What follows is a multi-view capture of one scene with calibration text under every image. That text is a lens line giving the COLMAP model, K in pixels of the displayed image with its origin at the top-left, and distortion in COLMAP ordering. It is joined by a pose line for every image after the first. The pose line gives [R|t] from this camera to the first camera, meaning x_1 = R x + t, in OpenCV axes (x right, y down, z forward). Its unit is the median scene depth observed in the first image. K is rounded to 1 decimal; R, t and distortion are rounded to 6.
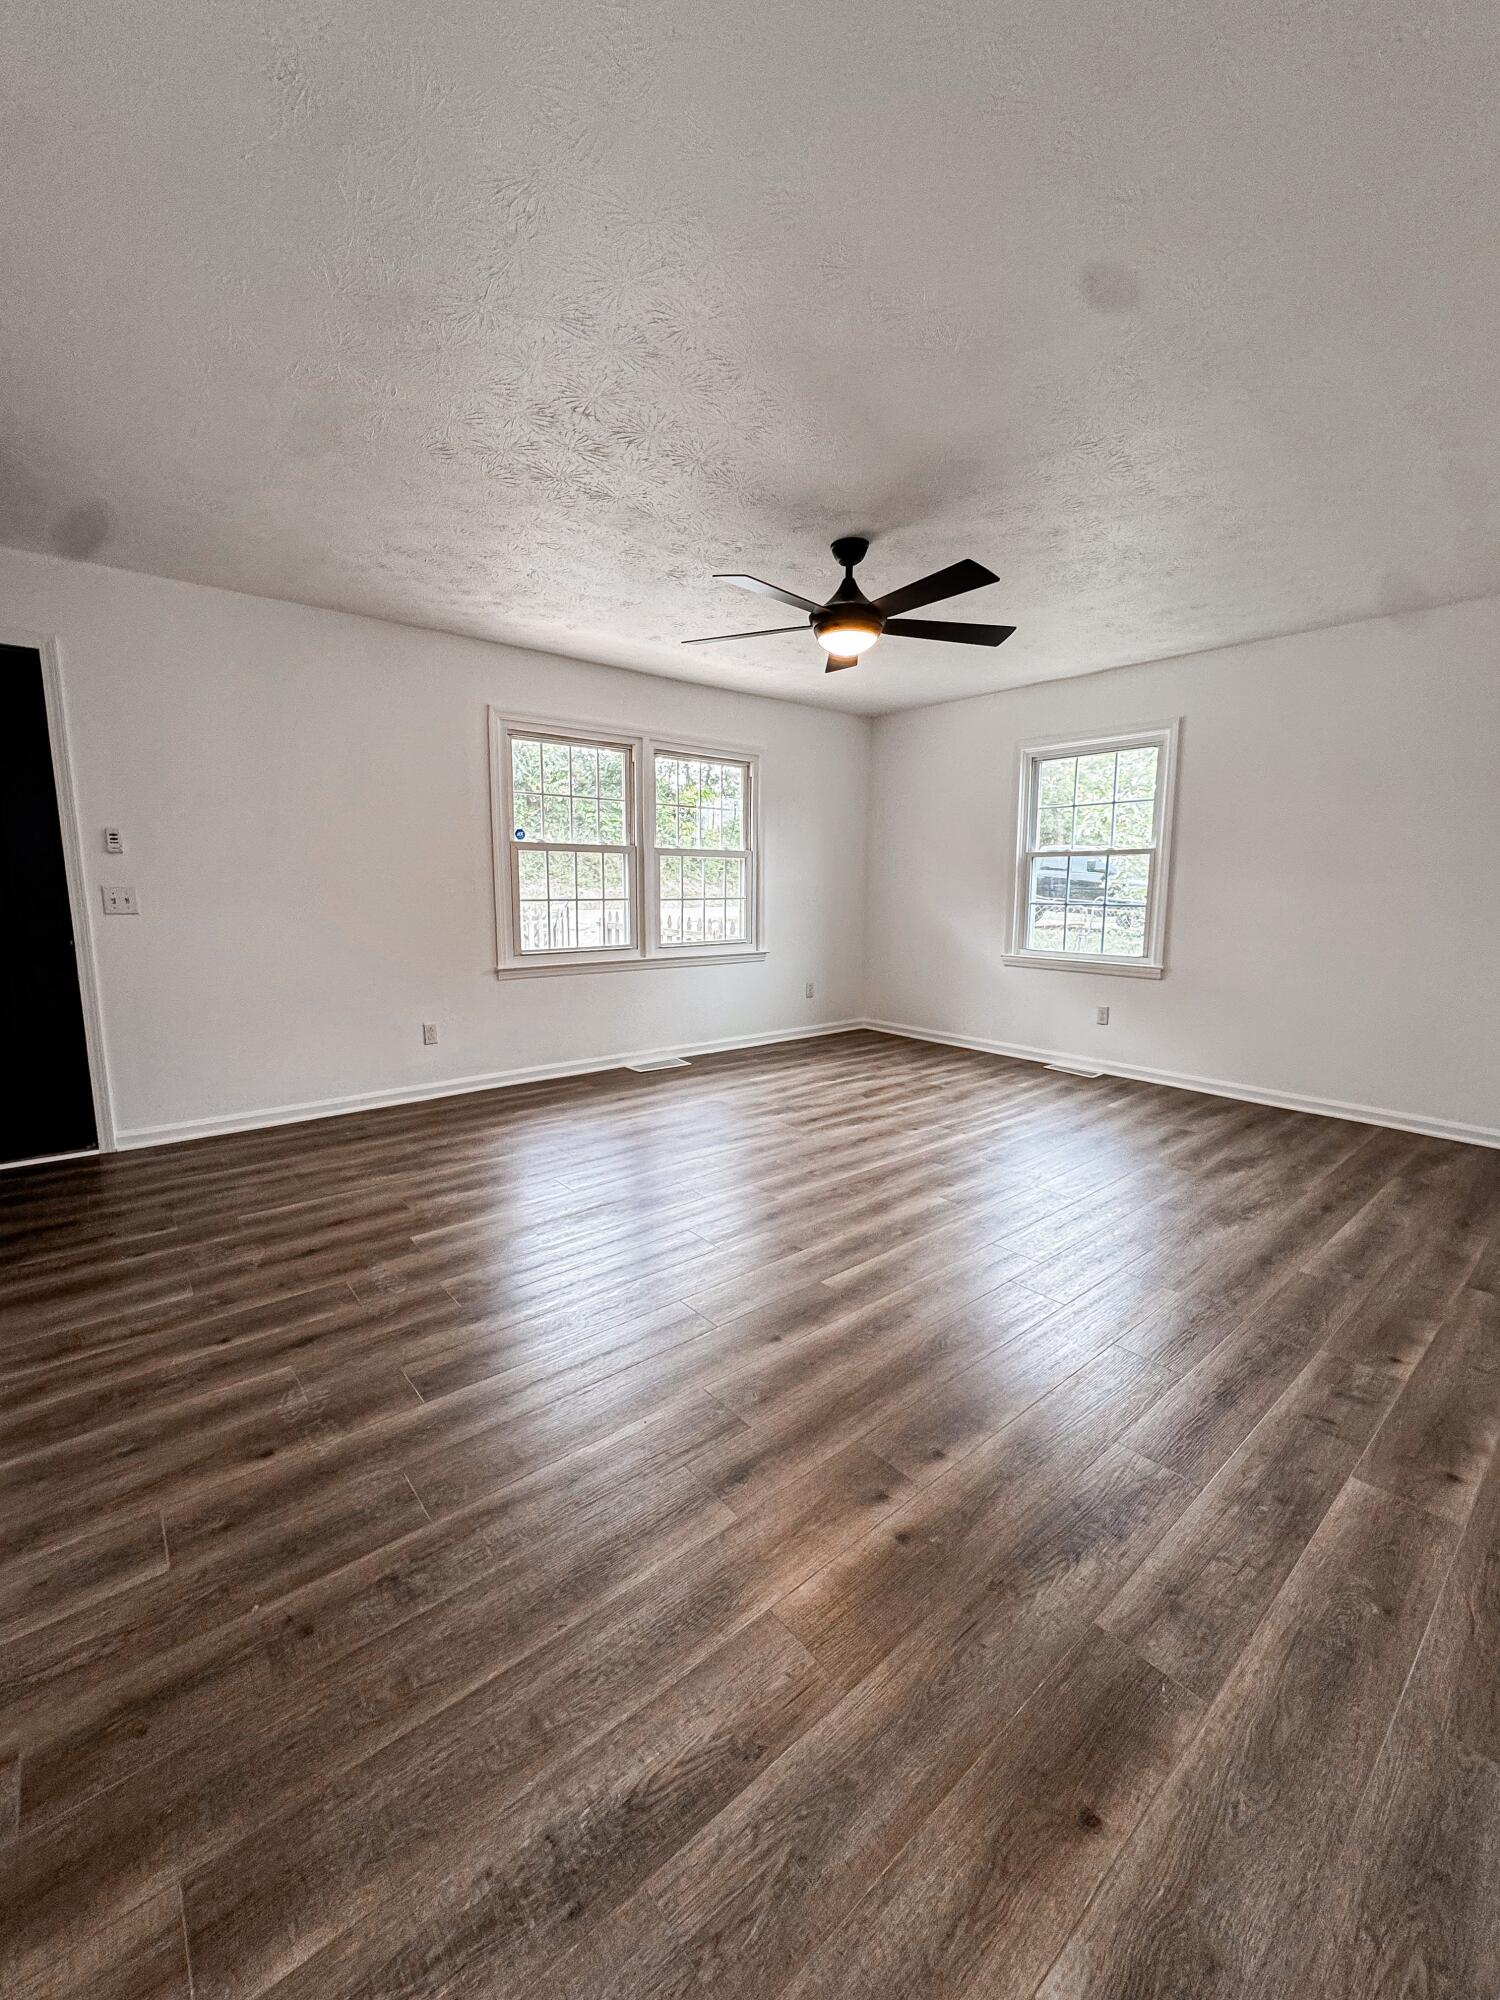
lens RADIAL K [[805.5, 0, 744.0], [0, 805.5, 1003.2], [0, 0, 1]] dist [-0.001455, 0.000711]
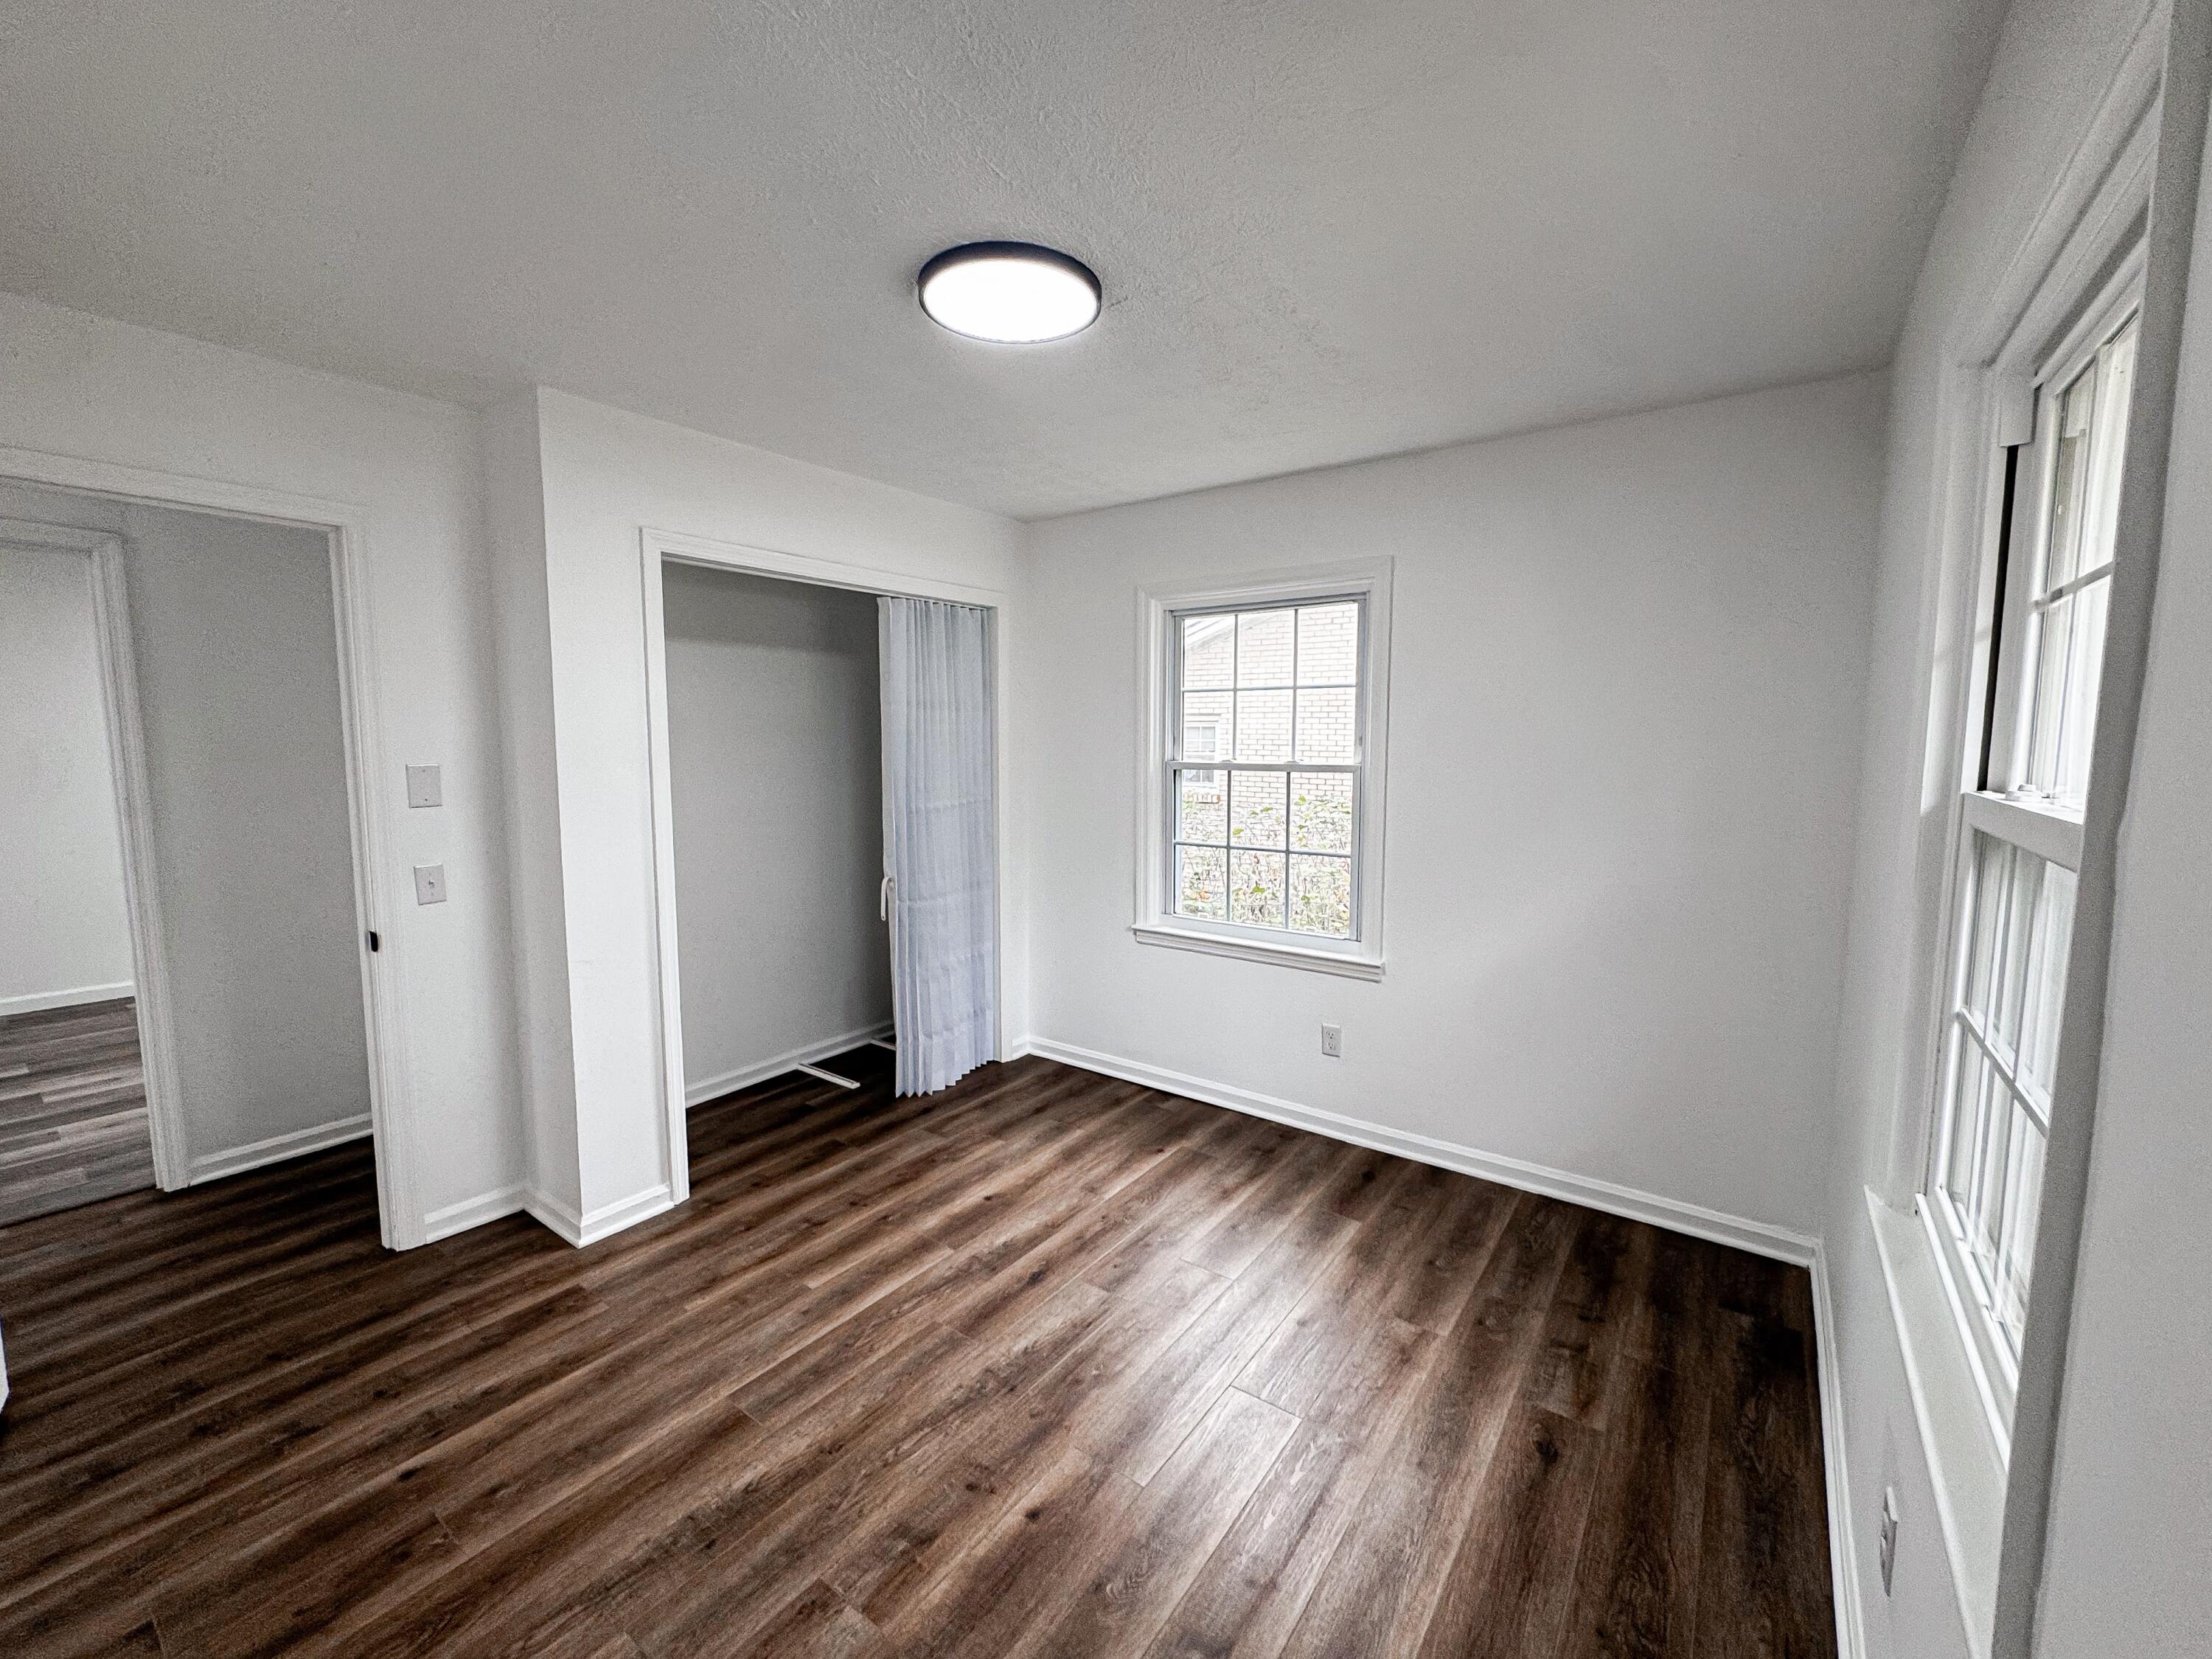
lens RADIAL K [[890.9, 0, 1104.9], [0, 890.9, 829.6], [0, 0, 1]] dist [-0.001455, 0.000711]
pose [[0.968457, -0.026175, 0.247801, 0.680911], [0.037737, 0.998404, -0.042022, -0.078004], [-0.246306, 0.050048, 0.967899, -1.198627]]
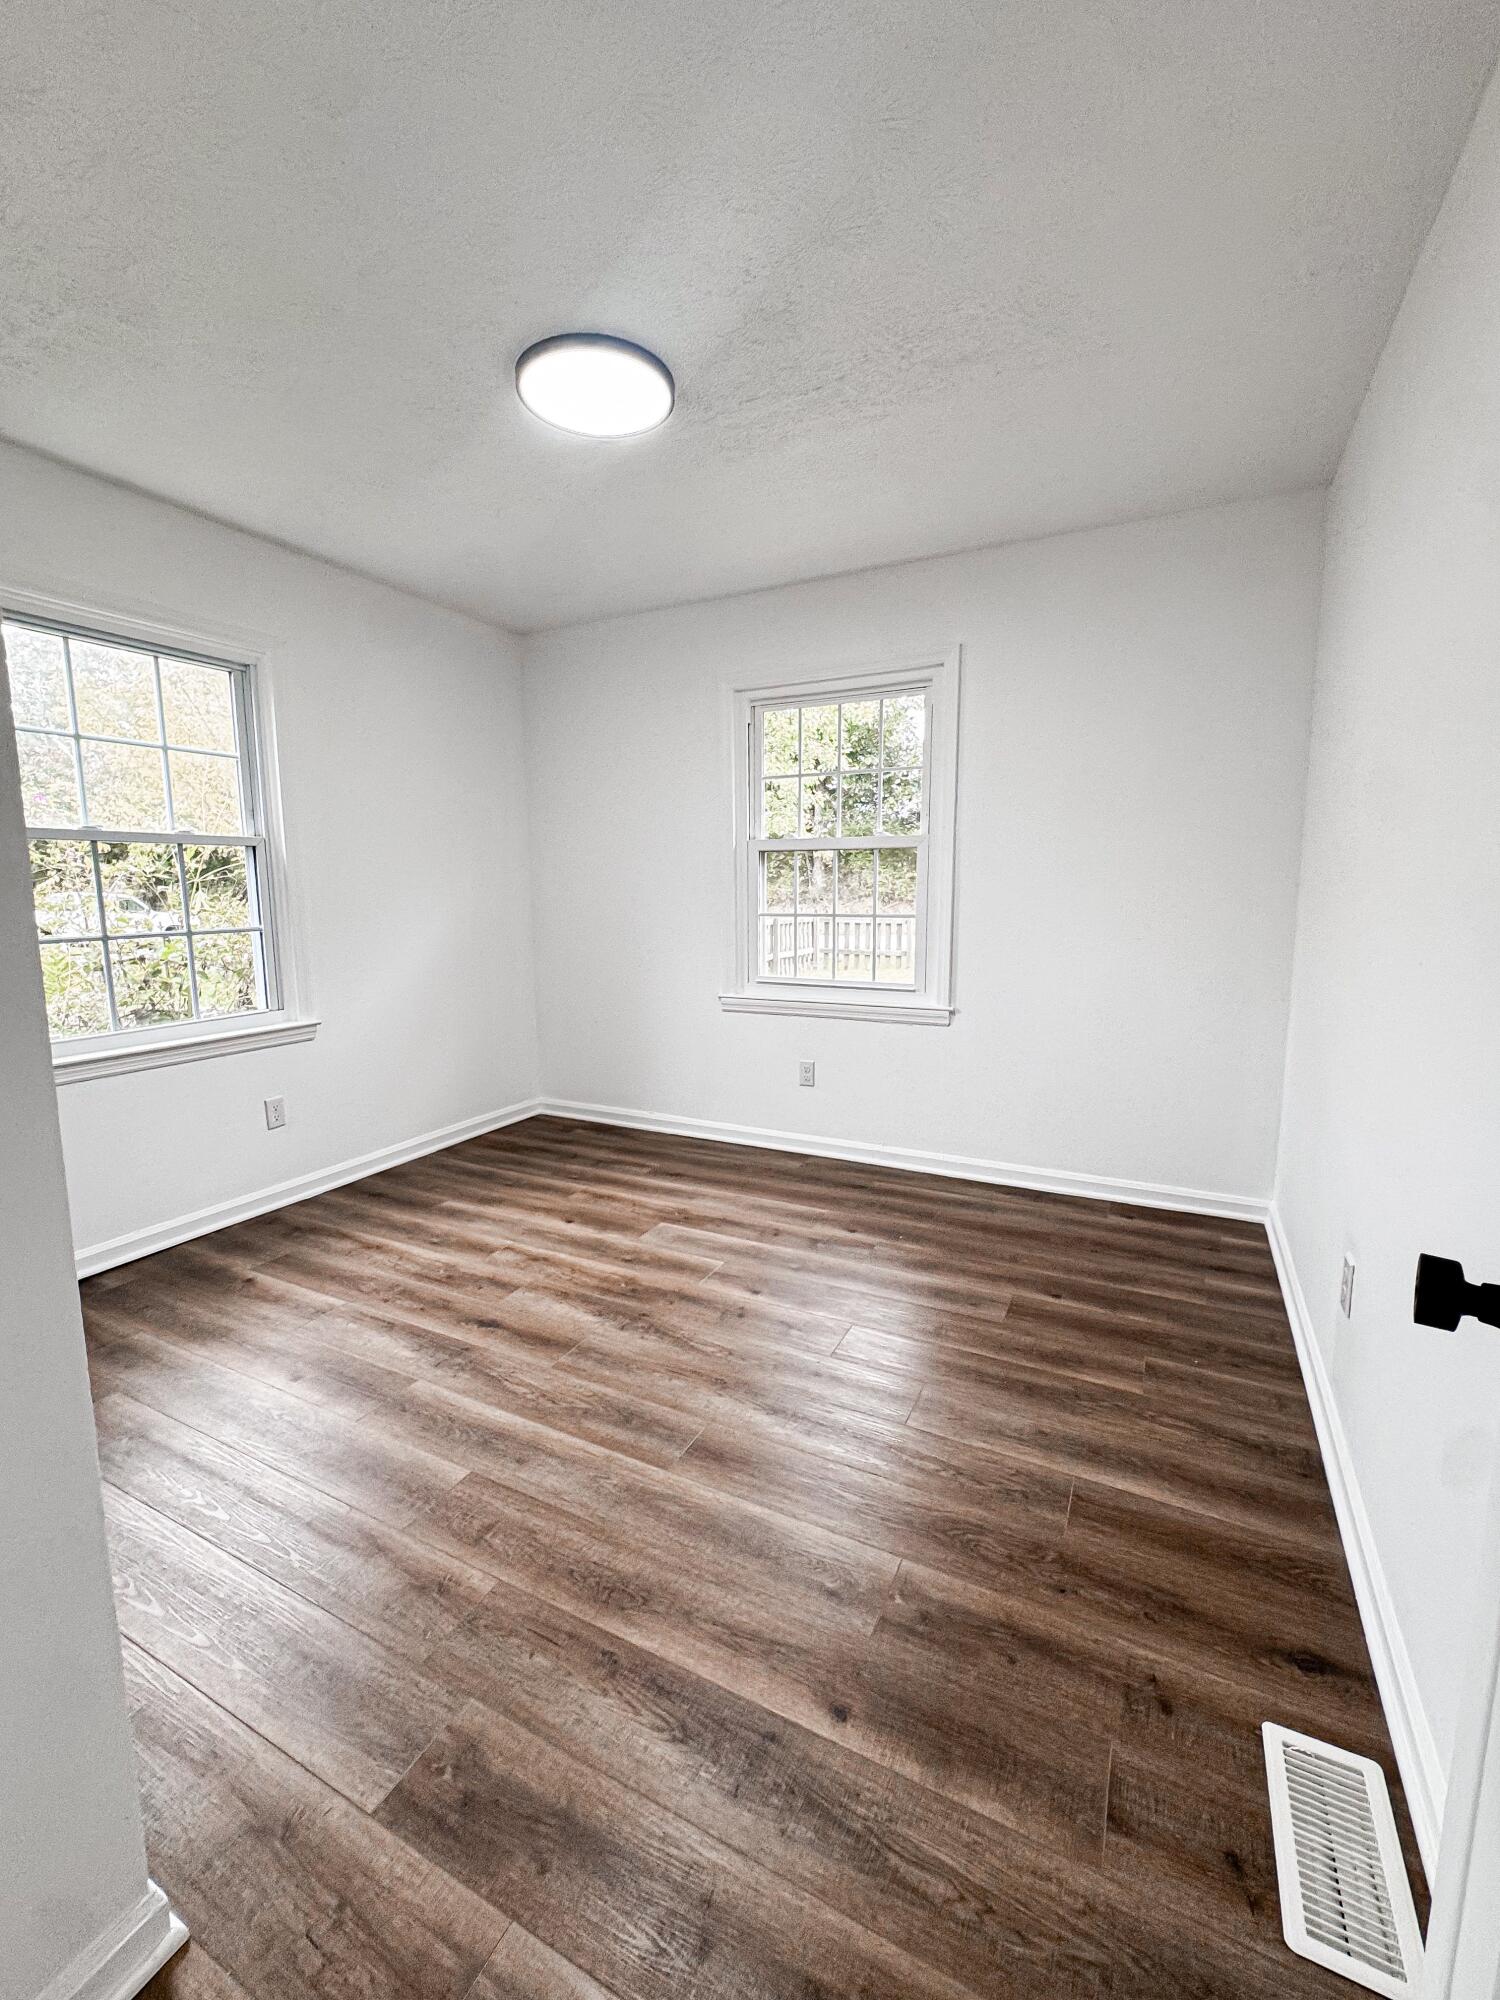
lens RADIAL K [[805.5, 0, 750.8], [0, 805.5, 995.8], [0, 0, 1]] dist [-0.001455, 0.000711]
pose [[-0.389260, -0.127774, 0.912223, -1.004072], [0.138561, 0.970941, 0.195125, -0.166592], [-0.910647, 0.202353, -0.360245, 1.071656]]
